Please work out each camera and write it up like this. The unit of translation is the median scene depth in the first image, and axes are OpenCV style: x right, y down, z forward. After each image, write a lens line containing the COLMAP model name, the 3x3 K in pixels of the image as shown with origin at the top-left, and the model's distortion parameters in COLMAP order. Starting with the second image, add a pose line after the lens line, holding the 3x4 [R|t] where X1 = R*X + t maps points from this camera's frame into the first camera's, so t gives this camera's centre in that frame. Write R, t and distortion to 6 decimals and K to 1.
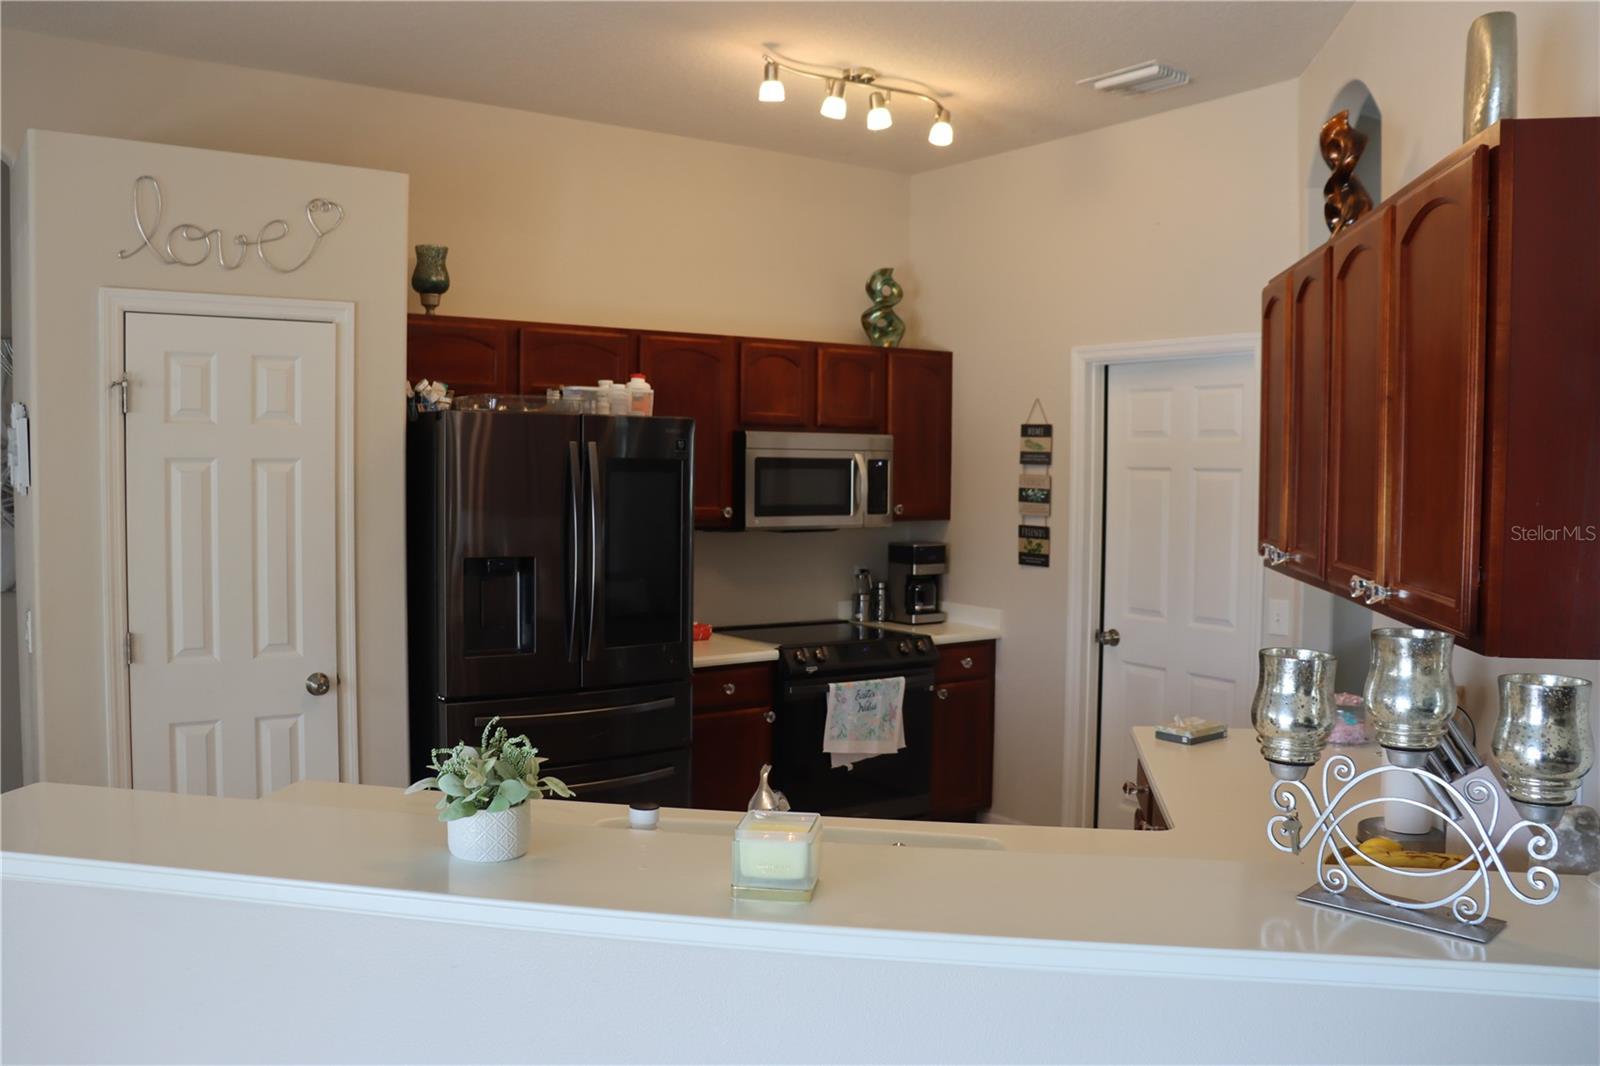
lens RADIAL K [[1333.0, 0, 798.2], [0, 1333.0, 532.4], [0, 0, 1]] dist [-0.175978, 0.152825]
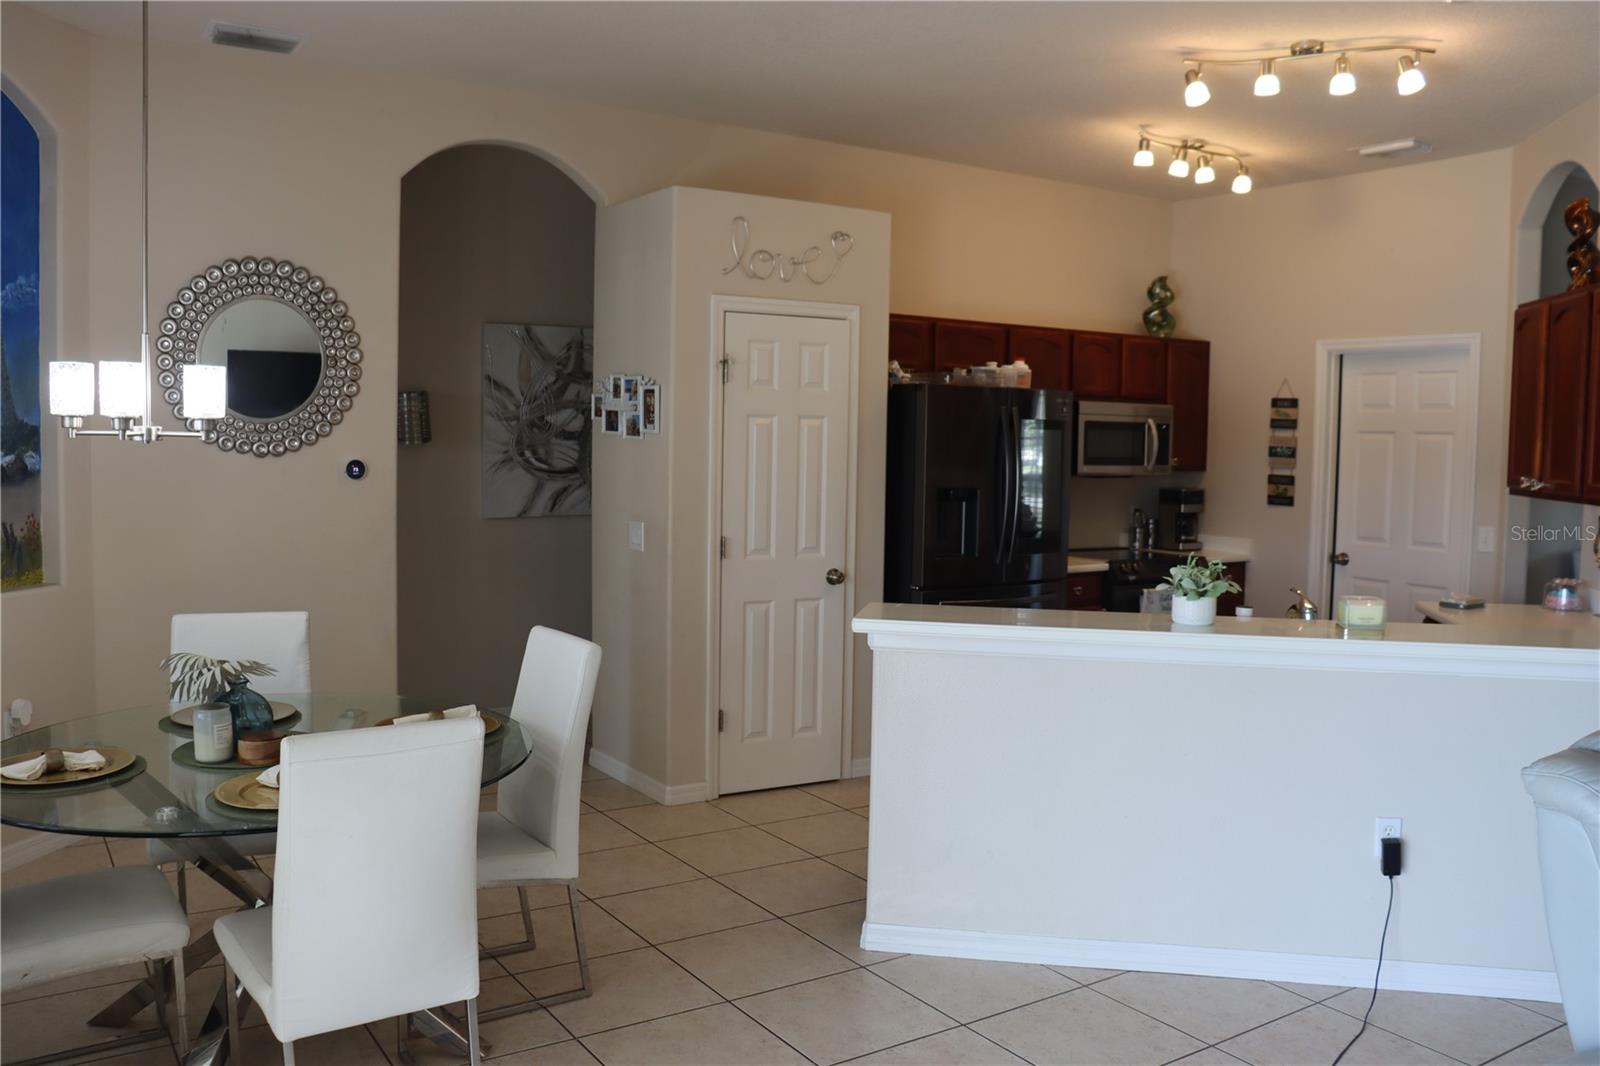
lens RADIAL K [[1333.0, 0, 796.5], [0, 1333.0, 536.1], [0, 0, 1]] dist [-0.175978, 0.152825]
pose [[0.999473, 0.007877, -0.031506, -0.305620], [-0.007075, 0.999650, 0.025484, 0.030377], [0.031695, -0.025248, 0.999179, -0.367434]]
